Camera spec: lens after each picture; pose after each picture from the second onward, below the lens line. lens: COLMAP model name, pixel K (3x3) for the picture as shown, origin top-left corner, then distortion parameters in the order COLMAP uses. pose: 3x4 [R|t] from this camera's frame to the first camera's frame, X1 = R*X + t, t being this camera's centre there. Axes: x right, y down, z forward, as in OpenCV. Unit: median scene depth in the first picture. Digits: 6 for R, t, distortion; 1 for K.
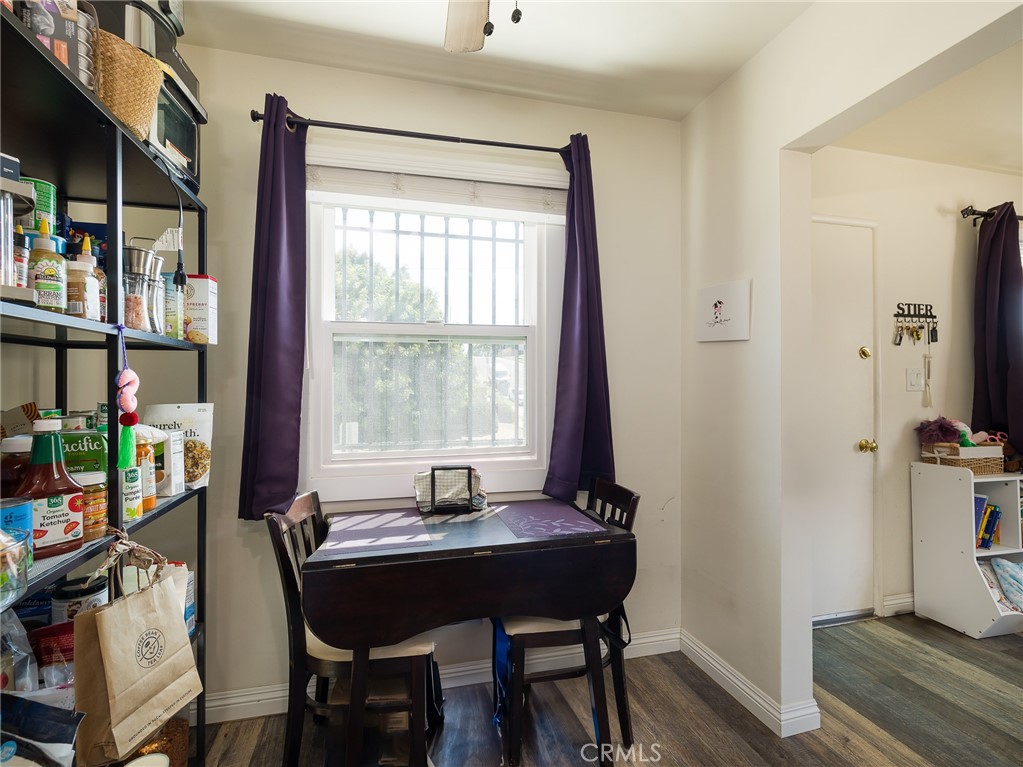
lens RADIAL K [[505.7, 0, 511.5], [0, 505.7, 383.5], [0, 0, 1]] dist [0.004568, 0.000467]
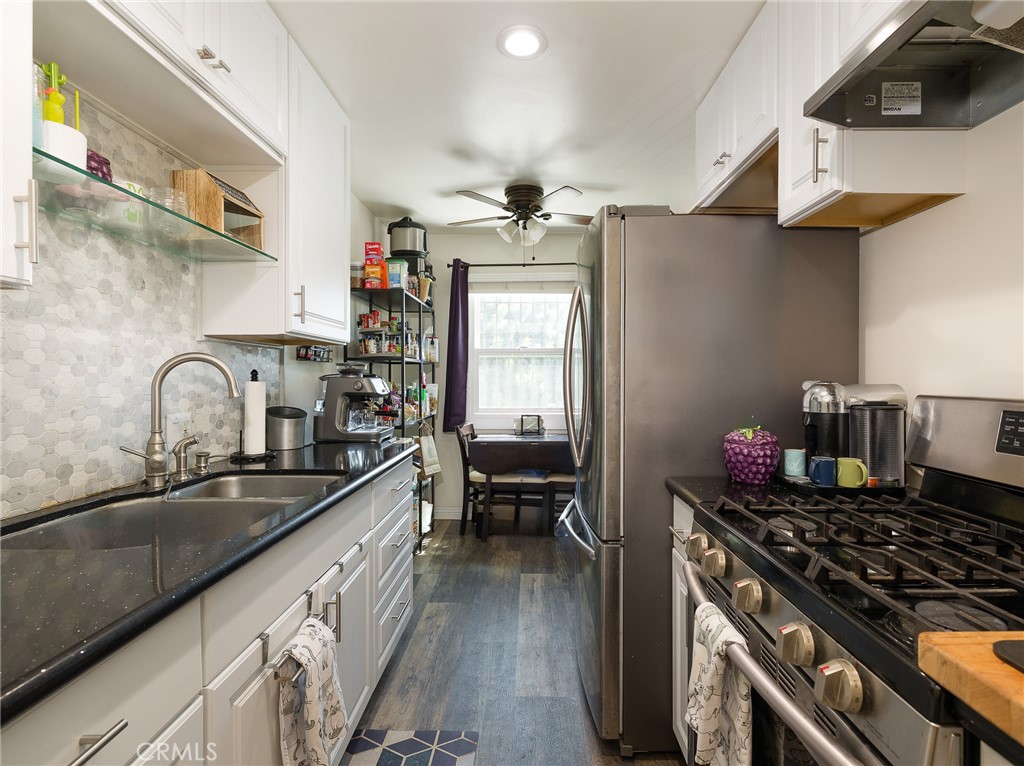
lens RADIAL K [[543.9, 0, 507.5], [0, 543.9, 377.5], [0, 0, 1]] dist [0.002364, 0.000427]
pose [[0.958698, -0.002013, -0.284417, 0.517323], [0.001077, 0.999993, -0.003450, 0.013074], [0.284422, 0.003001, 0.958694, -1.454150]]
